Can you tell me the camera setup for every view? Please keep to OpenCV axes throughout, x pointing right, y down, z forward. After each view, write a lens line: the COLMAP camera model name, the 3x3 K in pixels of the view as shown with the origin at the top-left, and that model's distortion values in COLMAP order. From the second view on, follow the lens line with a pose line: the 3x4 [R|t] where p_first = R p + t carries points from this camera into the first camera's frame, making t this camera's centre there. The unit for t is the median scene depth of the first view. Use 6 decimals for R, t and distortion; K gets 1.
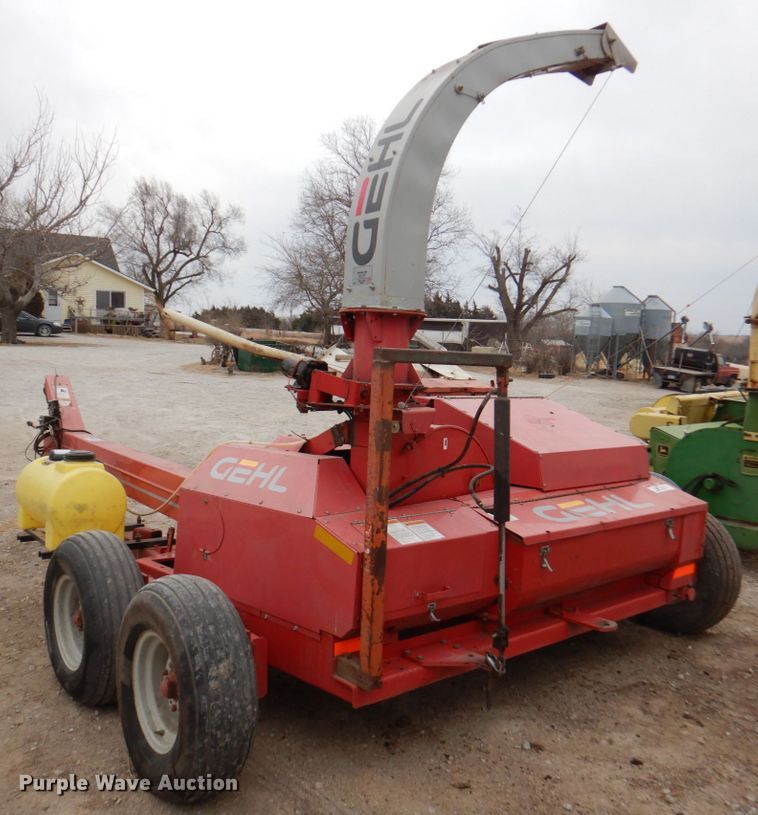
lens RADIAL K [[764.6, 0, 379.0], [0, 764.6, 407.5], [0, 0, 1]] dist [0.063660, -0.005599]
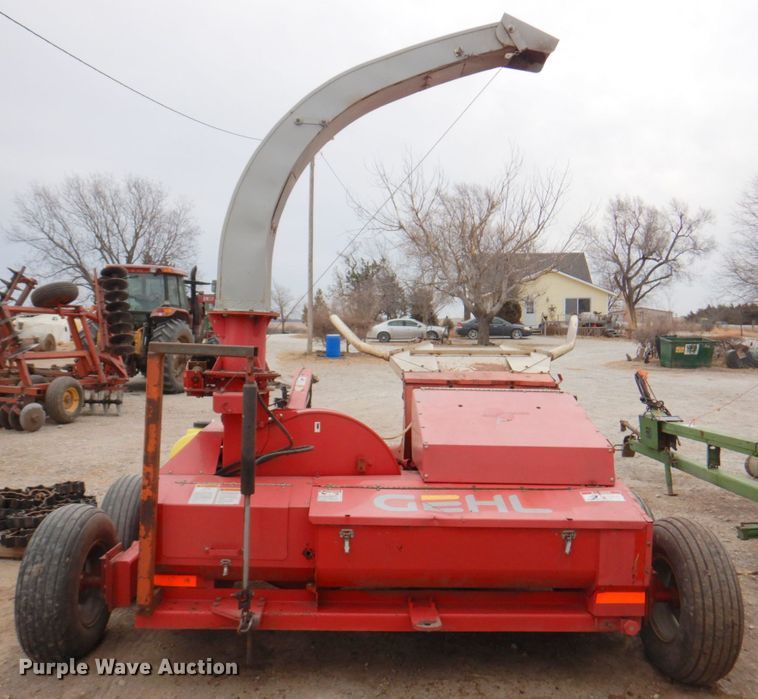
lens RADIAL K [[688.0, 0, 379.0], [0, 688.0, 349.5], [0, 0, 1]] dist [0.017578, 0.006985]
pose [[0.780995, -0.013016, -0.624402, 0.104015], [-0.033312, 0.997491, -0.062460, -0.000706], [0.623649, 0.069581, 0.778602, 0.035042]]
